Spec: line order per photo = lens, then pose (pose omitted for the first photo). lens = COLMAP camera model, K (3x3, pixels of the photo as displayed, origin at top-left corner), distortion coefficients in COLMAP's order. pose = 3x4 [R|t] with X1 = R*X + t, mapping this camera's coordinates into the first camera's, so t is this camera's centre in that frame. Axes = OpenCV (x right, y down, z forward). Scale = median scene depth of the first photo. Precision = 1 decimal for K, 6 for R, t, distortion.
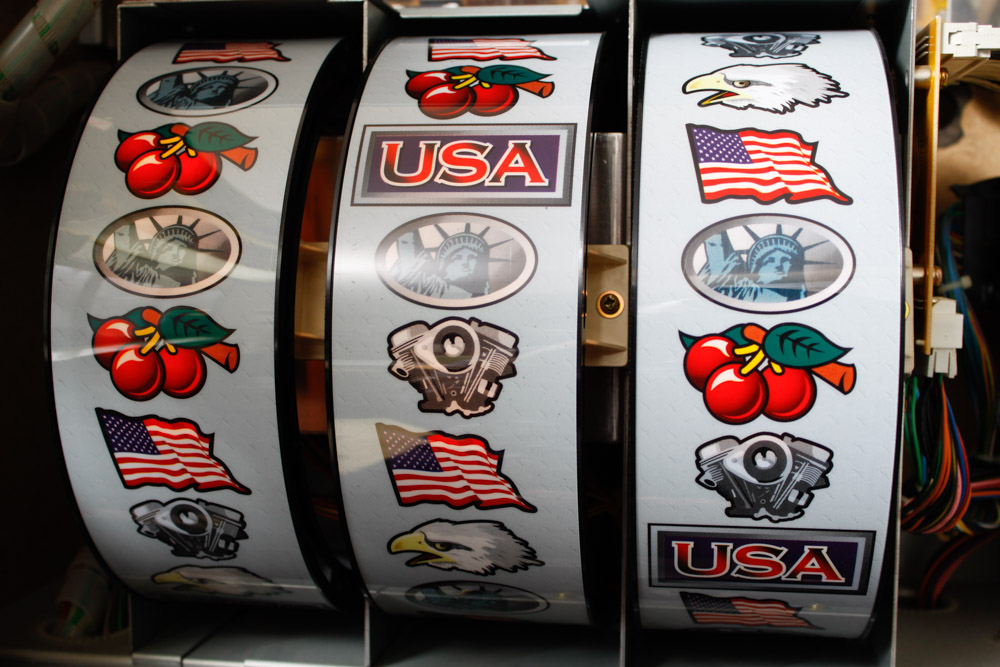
lens RADIAL K [[1350.5, 0, 503.8], [0, 1350.5, 335.5], [0, 0, 1]] dist [0.001605, 0.000000]
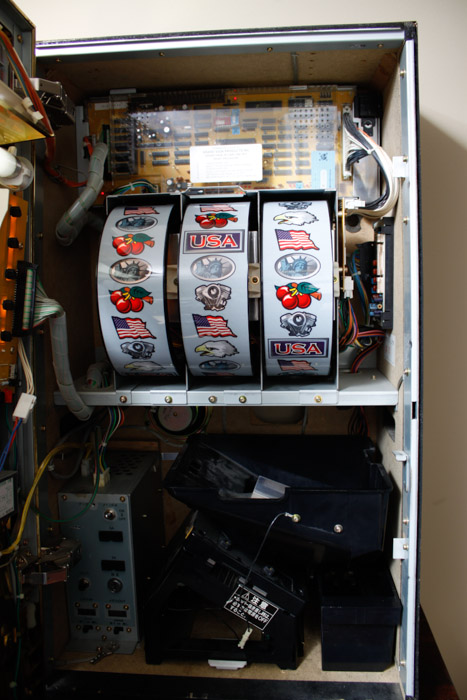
lens RADIAL K [[627.0, 0, 236.7], [0, 627.0, 351.9], [0, 0, 1]] dist [-0.173744, 0.097839]
pose [[0.997669, -0.036257, 0.057810, -0.074925], [0.032987, 0.997855, 0.056543, 0.074183], [-0.059736, -0.054504, 0.996725, -0.671604]]
